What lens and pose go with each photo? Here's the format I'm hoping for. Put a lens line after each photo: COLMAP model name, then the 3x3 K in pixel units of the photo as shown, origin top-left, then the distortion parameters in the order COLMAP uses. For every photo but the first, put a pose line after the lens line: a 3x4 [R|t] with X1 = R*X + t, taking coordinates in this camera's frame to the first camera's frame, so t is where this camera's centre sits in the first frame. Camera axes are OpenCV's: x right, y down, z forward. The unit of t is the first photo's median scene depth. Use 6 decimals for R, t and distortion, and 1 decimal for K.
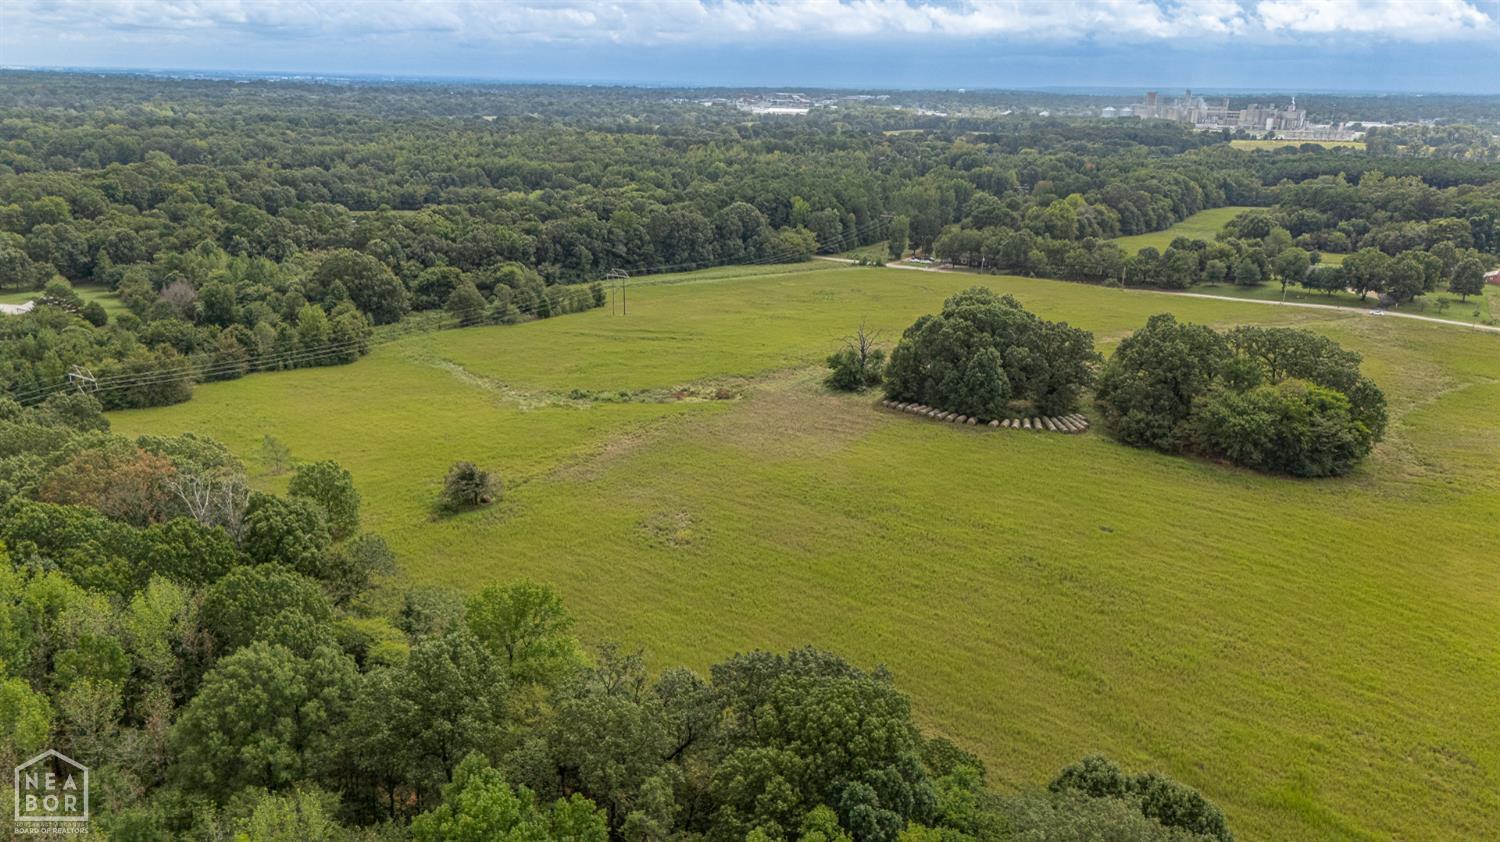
lens RADIAL K [[1095.5, 0, 748.2], [0, 1095.5, 421.3], [0, 0, 1]] dist [0.067277, -0.049022]
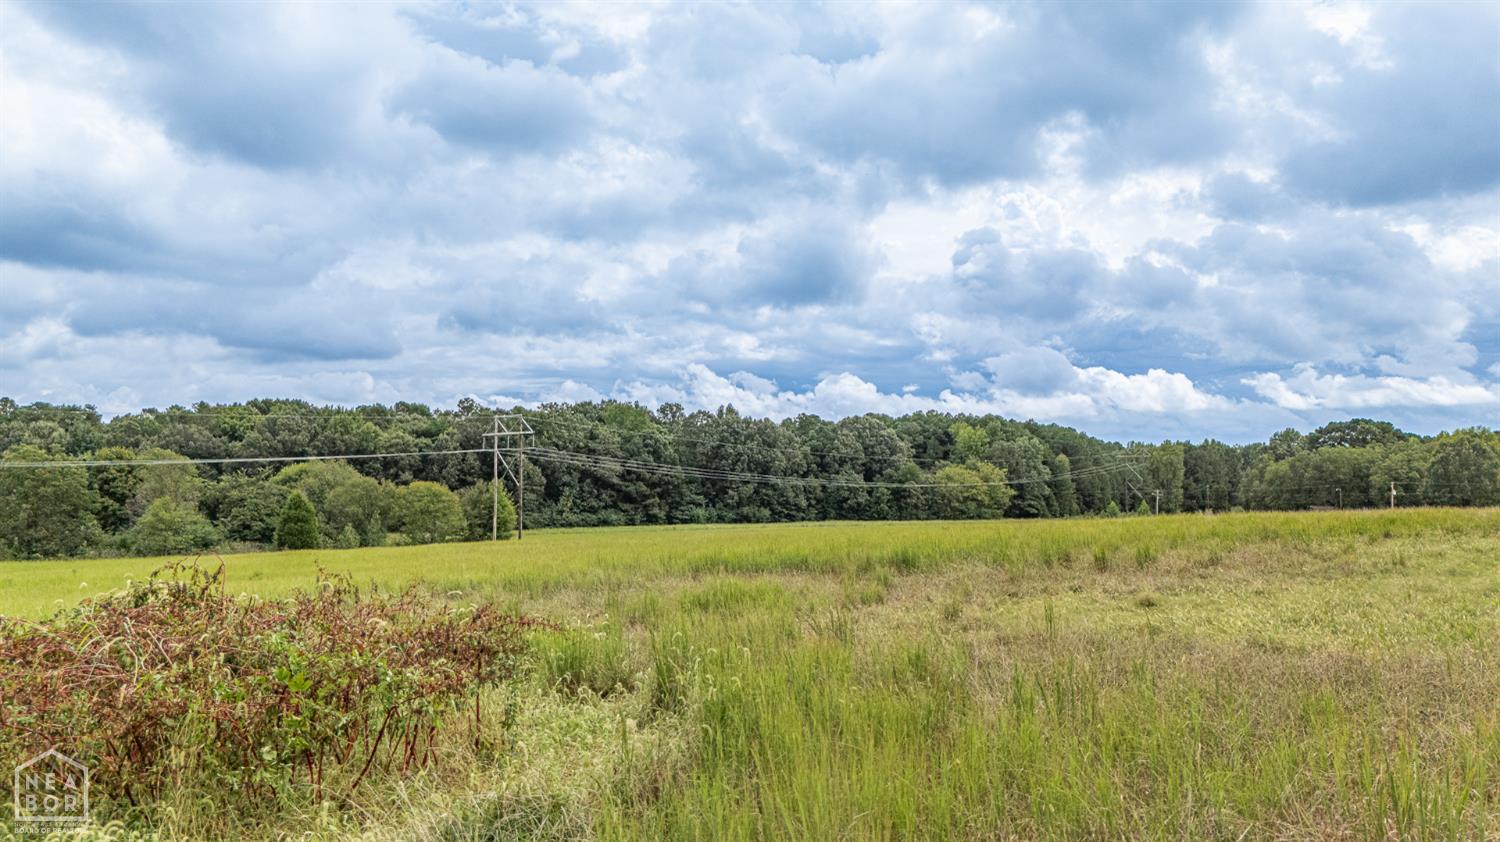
lens RADIAL K [[1095.5, 0, 748.7], [0, 1095.5, 422.2], [0, 0, 1]] dist [0.067277, -0.049022]
pose [[0.993269, -0.028277, -0.112330, -0.000533], [-0.013160, 0.935920, -0.351968, -0.006467], [0.115084, 0.351077, 0.929247, 0.528042]]
